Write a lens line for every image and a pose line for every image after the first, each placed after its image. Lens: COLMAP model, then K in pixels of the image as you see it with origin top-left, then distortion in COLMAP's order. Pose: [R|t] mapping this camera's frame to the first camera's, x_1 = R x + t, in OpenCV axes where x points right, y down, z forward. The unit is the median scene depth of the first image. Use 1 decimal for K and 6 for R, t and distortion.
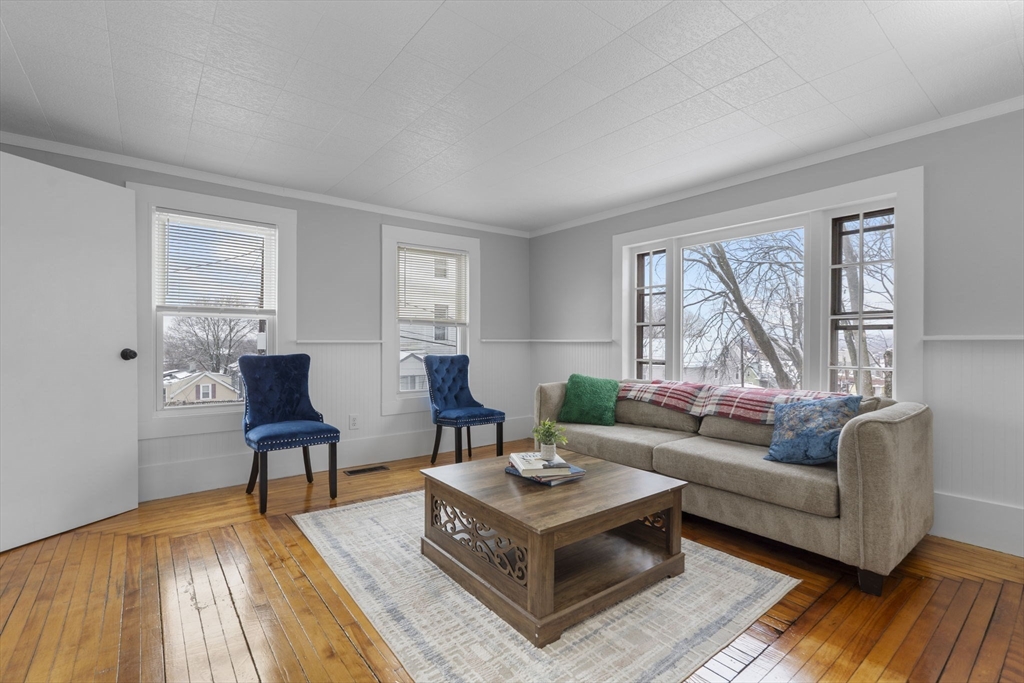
lens RADIAL K [[464.2, 0, 512.0], [0, 464.2, 341.5], [0, 0, 1]] dist [-0.002572, -0.000015]
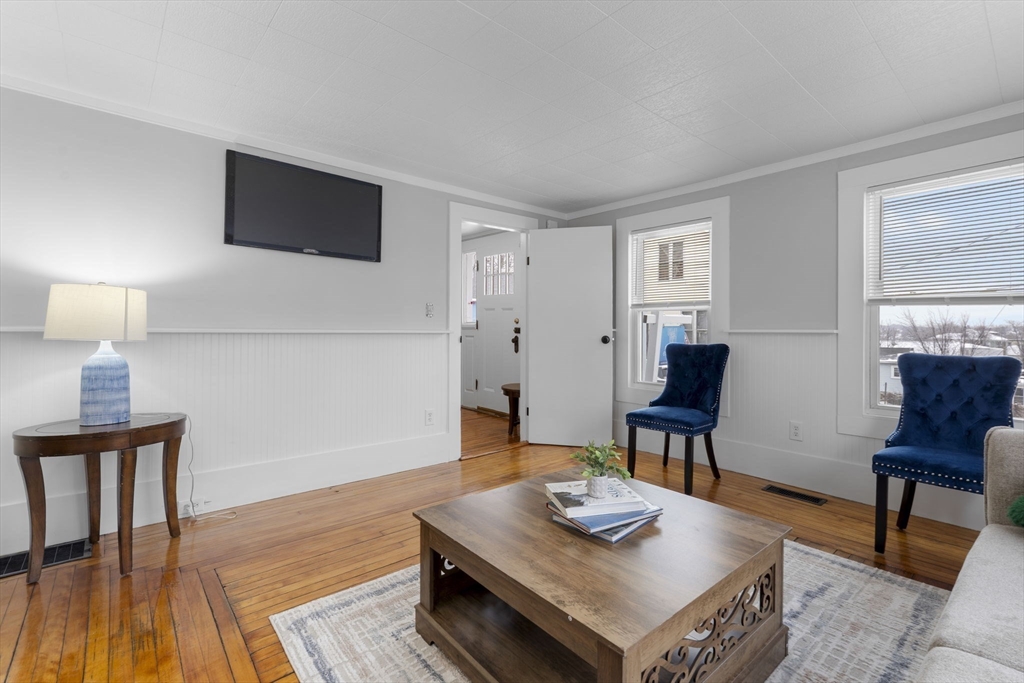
lens RADIAL K [[459.0, 0, 510.3], [0, 459.0, 325.3], [0, 0, 1]] dist [-0.000923, -0.000242]
pose [[0.037035, -0.010601, -0.999258, 0.556596], [-0.005490, 0.999926, -0.010811, 0.000467], [0.999299, 0.005886, 0.036974, 0.598259]]
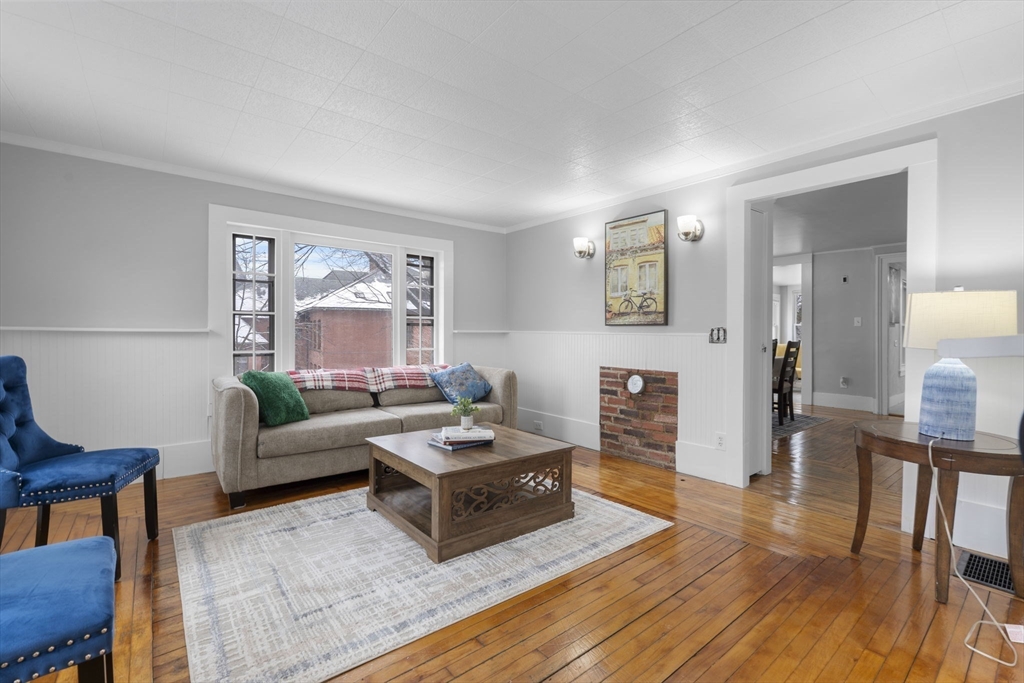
lens RADIAL K [[451.6, 0, 510.7], [0, 451.6, 335.0], [0, 0, 1]] dist [-0.003581, -0.000235]
pose [[-0.010373, -0.004441, 0.999936, -0.806401], [-0.007952, 0.999959, 0.004359, -0.001748], [-0.999915, -0.007907, -0.010408, 0.642172]]
